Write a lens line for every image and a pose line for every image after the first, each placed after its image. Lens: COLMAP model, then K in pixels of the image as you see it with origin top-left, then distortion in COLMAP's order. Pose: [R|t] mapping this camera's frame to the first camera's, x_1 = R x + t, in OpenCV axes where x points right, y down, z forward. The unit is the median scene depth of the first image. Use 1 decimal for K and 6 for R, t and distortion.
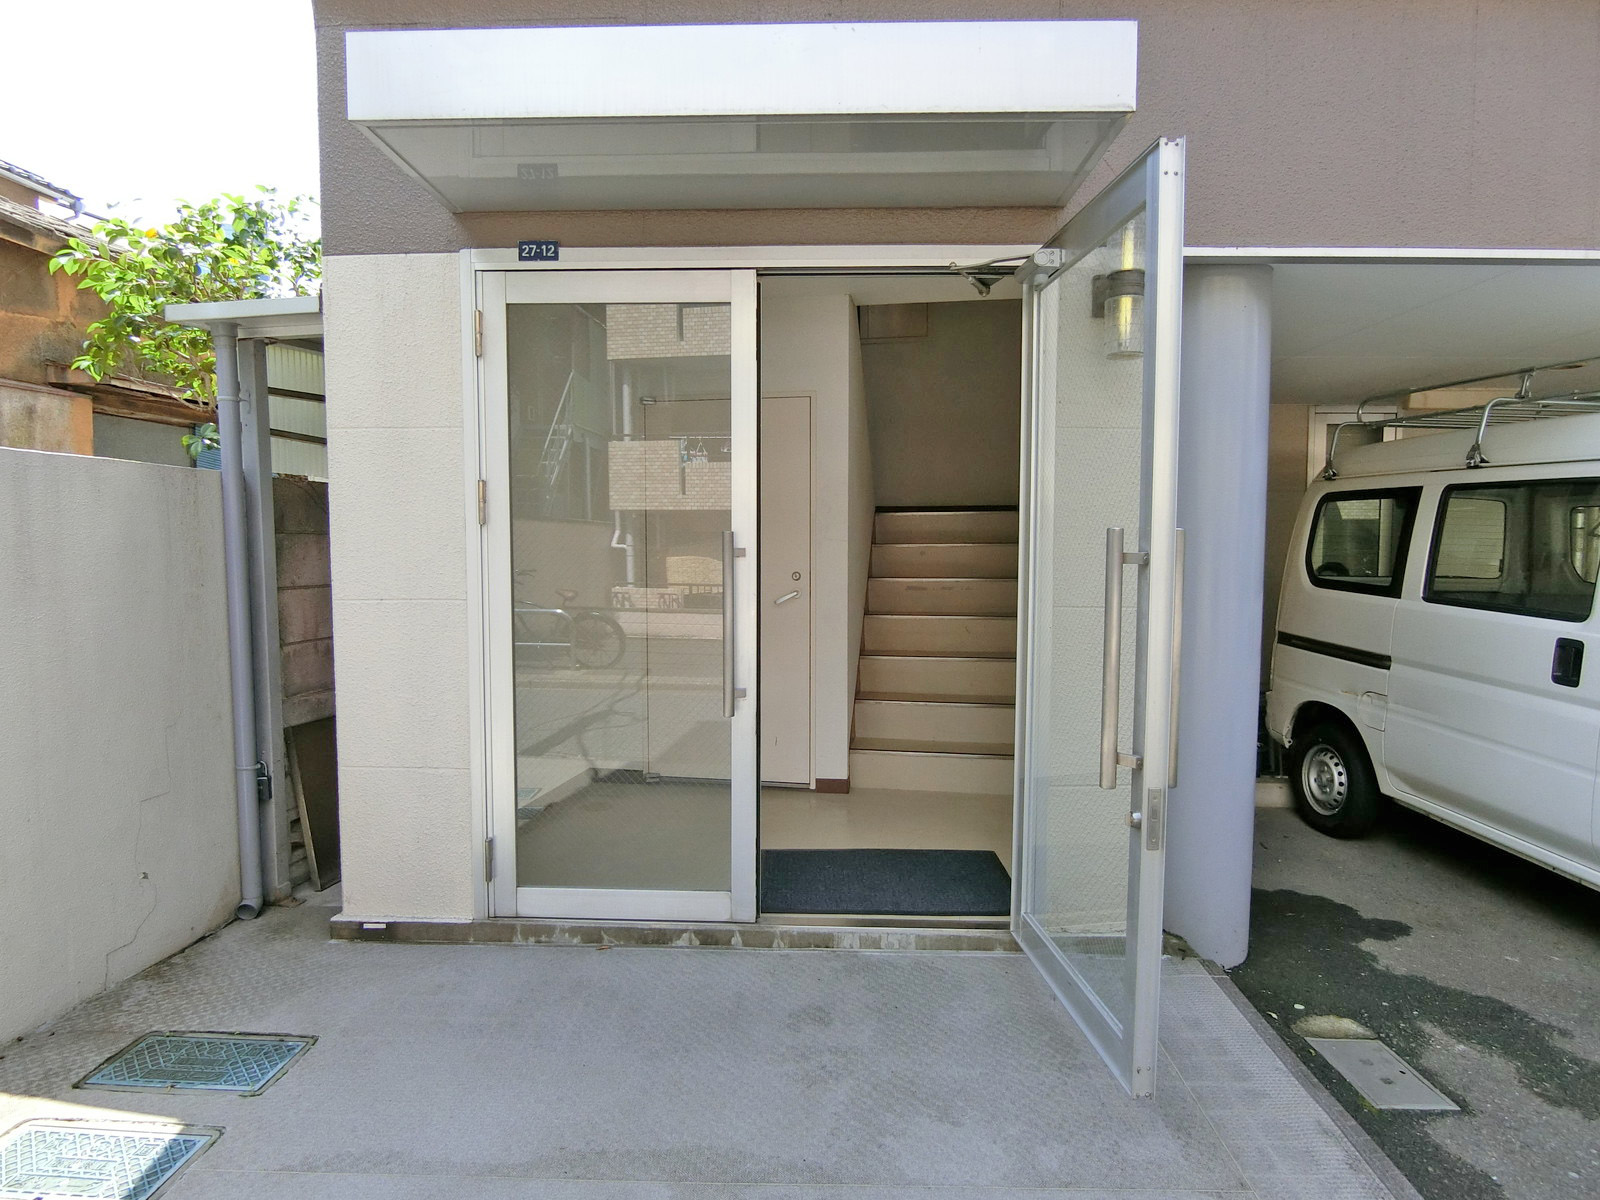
lens RADIAL K [[886.3, 0, 800.0], [0, 886.3, 600.0], [0, 0, 1]] dist [-0.021945, -0.000348]
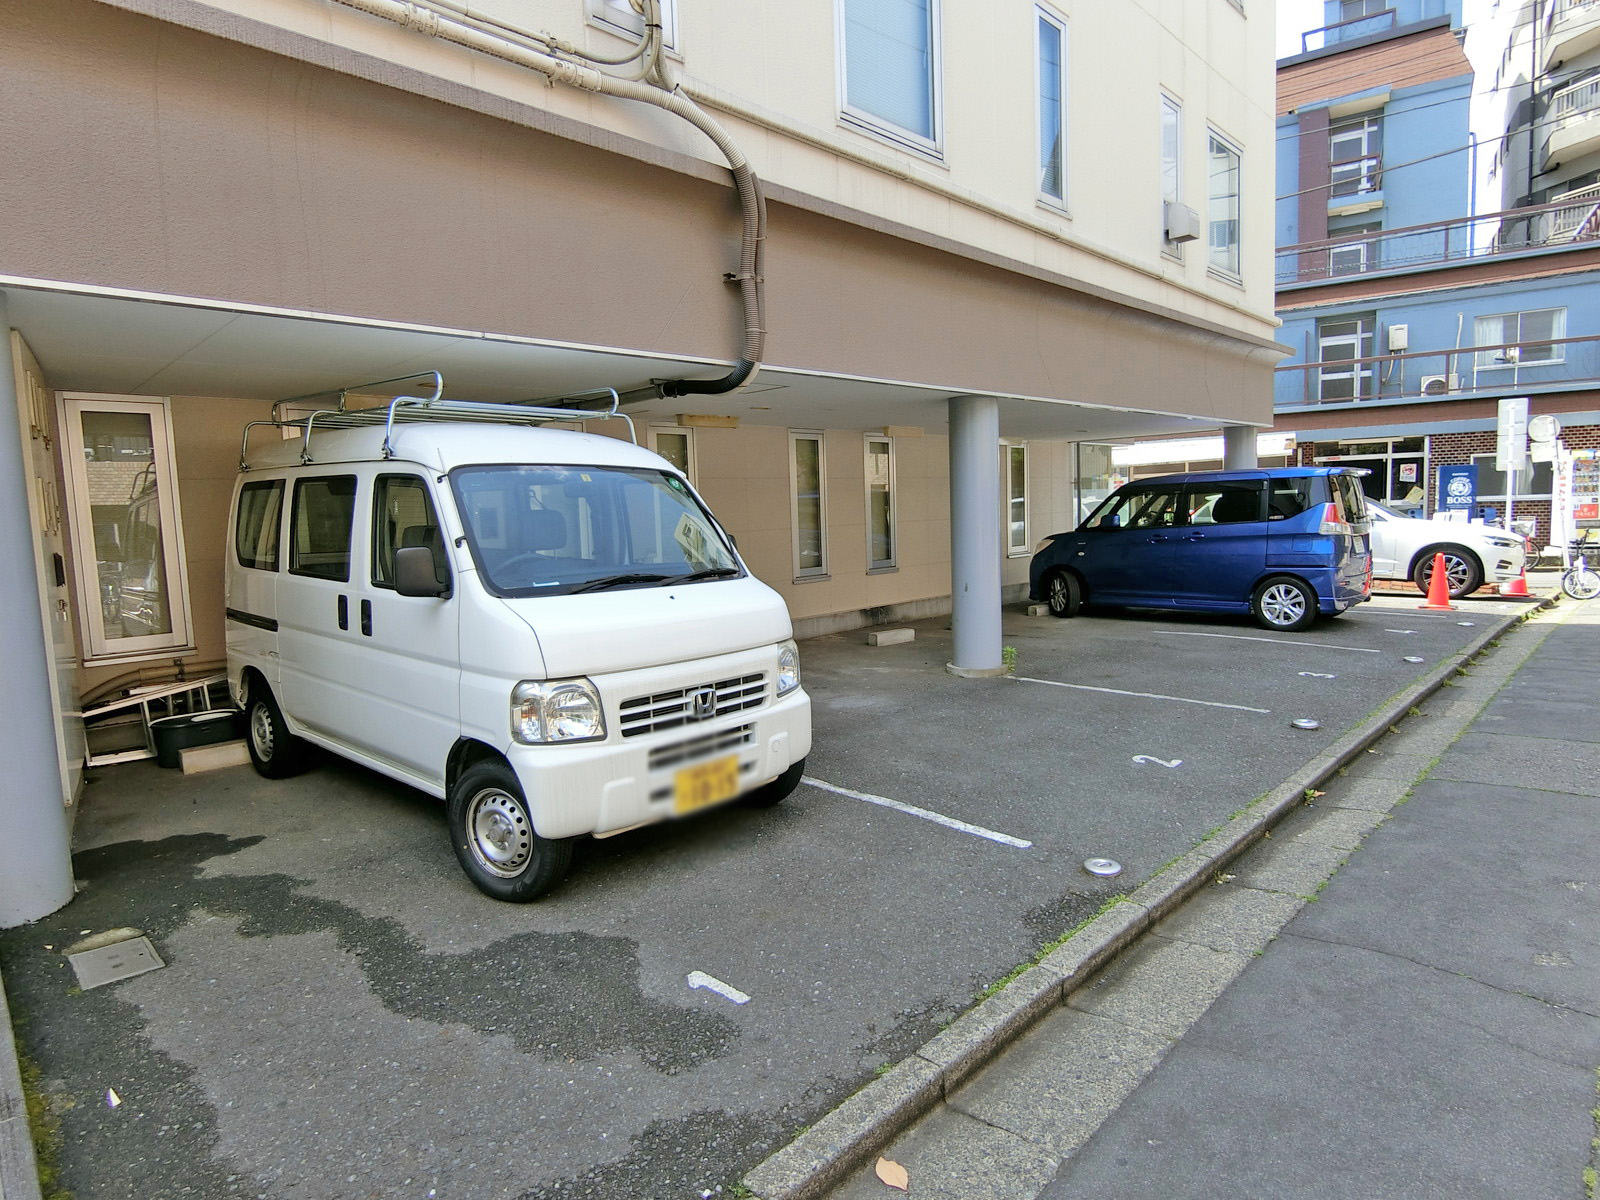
lens RADIAL K [[886.3, 0, 800.0], [0, 886.3, 600.0], [0, 0, 1]] dist [-0.021945, -0.000348]
pose [[0.685975, -0.104873, 0.720028, 0.361050], [0.082342, 0.994391, 0.066386, 0.017396], [-0.722951, 0.013750, 0.690763, -0.427371]]
